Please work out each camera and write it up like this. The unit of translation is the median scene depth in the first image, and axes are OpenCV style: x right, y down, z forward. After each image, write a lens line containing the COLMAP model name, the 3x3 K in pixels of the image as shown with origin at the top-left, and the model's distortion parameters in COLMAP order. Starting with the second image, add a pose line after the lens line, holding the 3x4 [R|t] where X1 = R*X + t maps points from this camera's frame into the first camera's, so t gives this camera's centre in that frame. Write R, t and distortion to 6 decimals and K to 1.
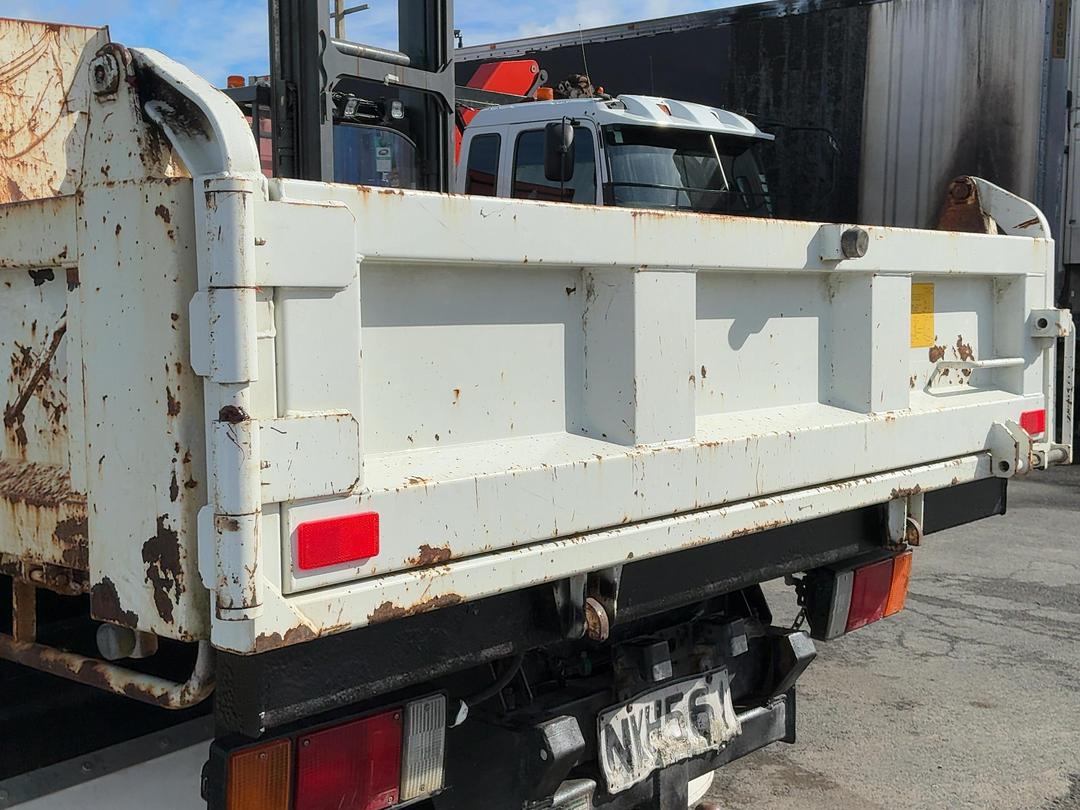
lens RADIAL K [[1340.1, 0, 537.2], [0, 1340.1, 389.7], [0, 0, 1]] dist [0.111475, -0.118684]
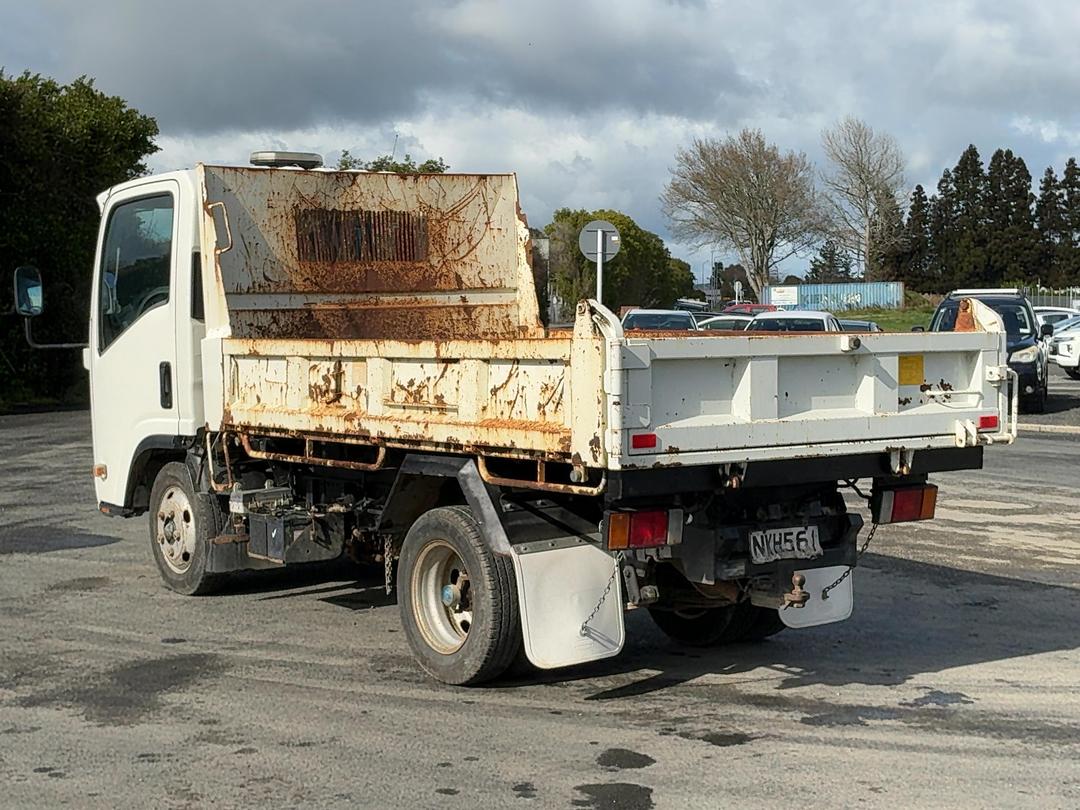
lens RADIAL K [[1781.9, 0, 540.0], [0, 1781.9, 405.0], [0, 0, 1]] dist [0.116508, -0.088660]
pose [[0.975079, 0.010952, -0.221589, 0.477662], [-0.013353, 0.999867, -0.009343, 0.051520], [0.221457, 0.012069, 0.975095, -2.780288]]
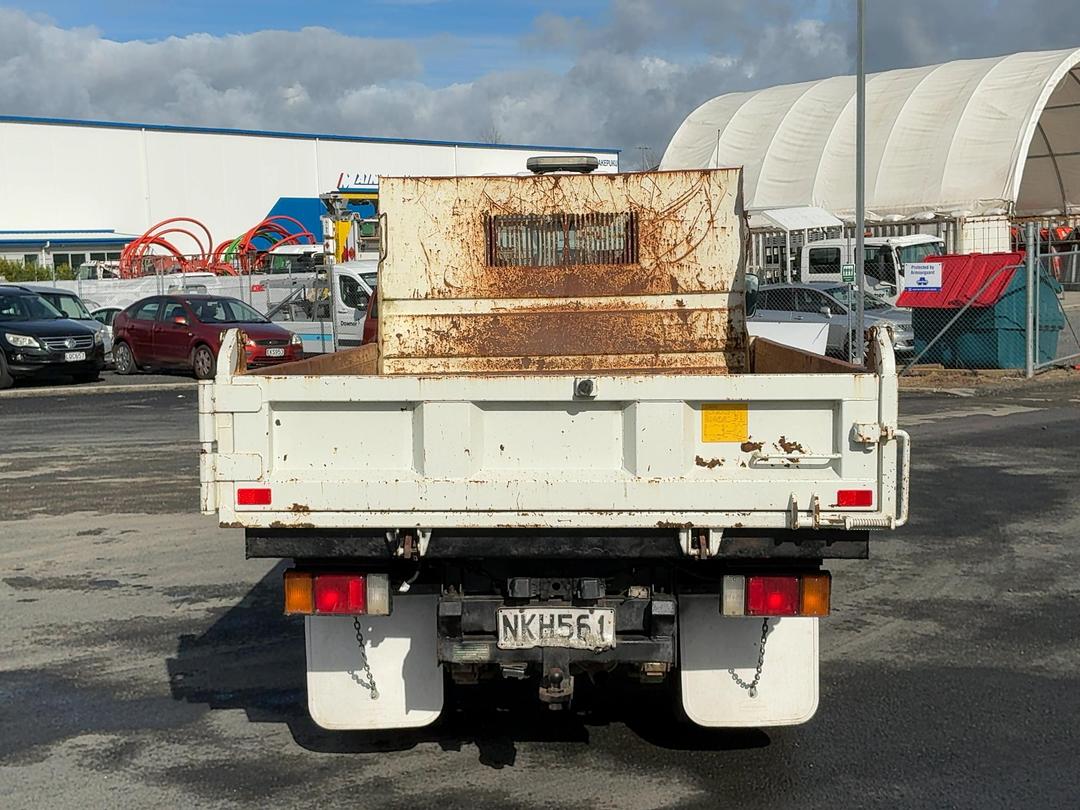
lens RADIAL K [[1489.5, 0, 540.0], [0, 1489.5, 405.0], [0, 0, 1]] dist [0.137490, -0.093056]
pose [[0.640428, 0.064864, -0.765274, 2.183447], [-0.047872, 0.997861, 0.044515, -0.210171], [0.766525, 0.008127, 0.642163, -0.505166]]
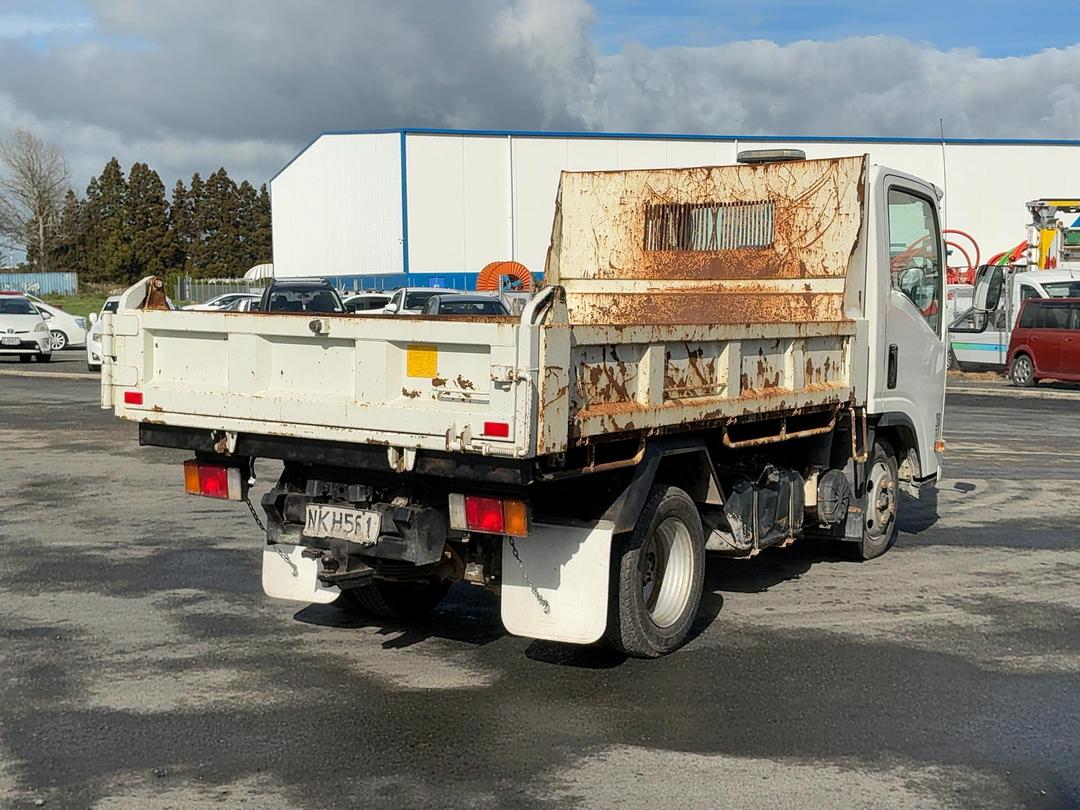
lens RADIAL K [[1489.5, 0, 540.0], [0, 1489.5, 405.0], [0, 0, 1]] dist [0.137490, -0.093056]
pose [[0.151903, 0.084012, -0.984819, 3.531286], [-0.086332, 0.993701, 0.071453, -0.232435], [0.984618, 0.074167, 0.158199, 1.171997]]
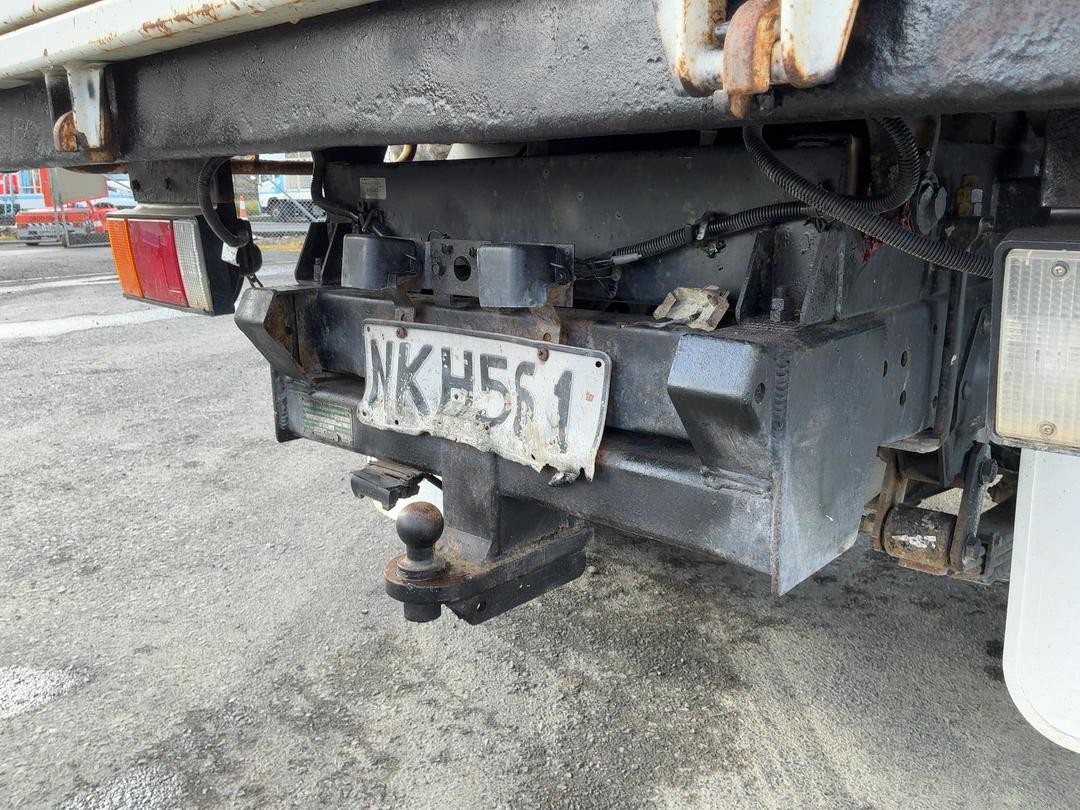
lens RADIAL K [[881.6, 0, 539.5], [0, 881.6, 368.8], [0, 0, 1]] dist [0.043763, -0.002837]
pose [[-0.007225, 0.204184, -0.978906, 0.676795], [-0.049317, 0.977668, 0.204289, 0.188154], [0.998757, 0.049753, 0.003006, 1.328141]]
